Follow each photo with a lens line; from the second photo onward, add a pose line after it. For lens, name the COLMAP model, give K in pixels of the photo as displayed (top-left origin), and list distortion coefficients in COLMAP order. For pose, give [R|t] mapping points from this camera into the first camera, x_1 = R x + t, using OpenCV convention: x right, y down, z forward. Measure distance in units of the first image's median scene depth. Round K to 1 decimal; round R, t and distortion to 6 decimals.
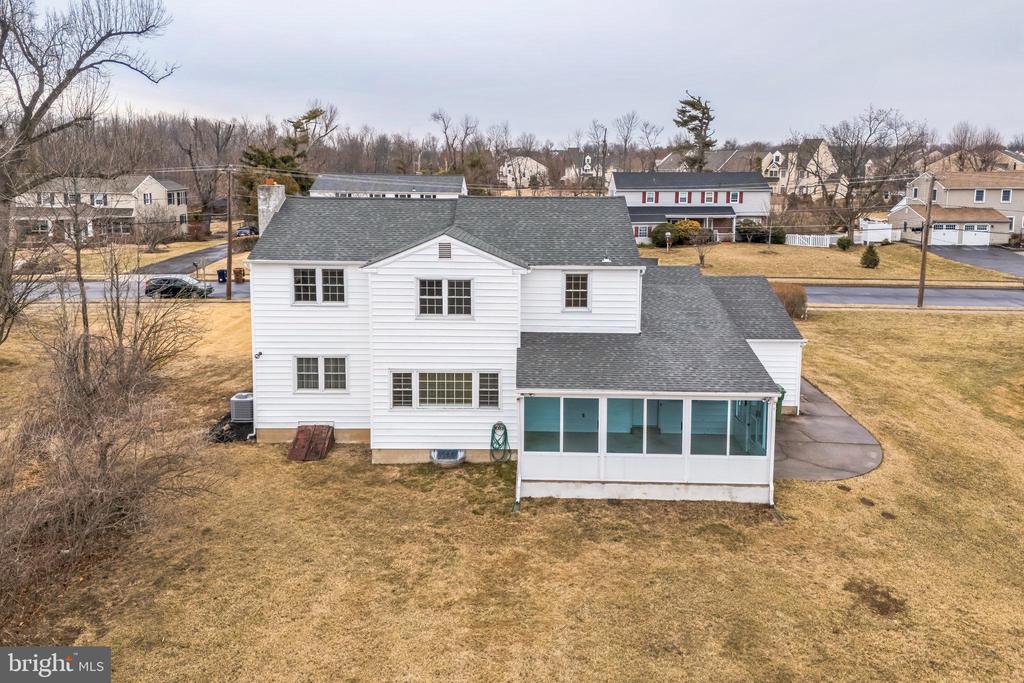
lens RADIAL K [[722.7, 0, 511.3], [0, 722.7, 261.7], [0, 0, 1]] dist [0.056147, -0.000583]
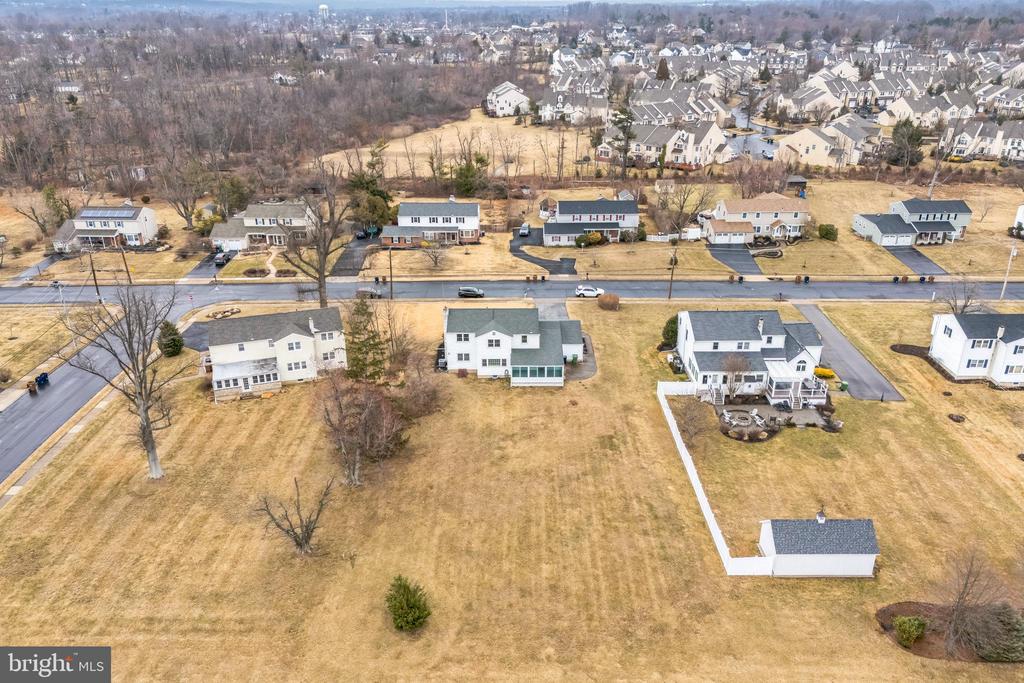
lens RADIAL K [[768.2, 0, 515.9], [0, 768.2, 325.2], [0, 0, 1]] dist [0.092779, -0.082435]
pose [[0.999657, -0.012571, 0.022960, -0.063481], [0.004969, 0.952321, 0.305056, -1.459105], [-0.025700, -0.304838, 0.952057, -3.369854]]
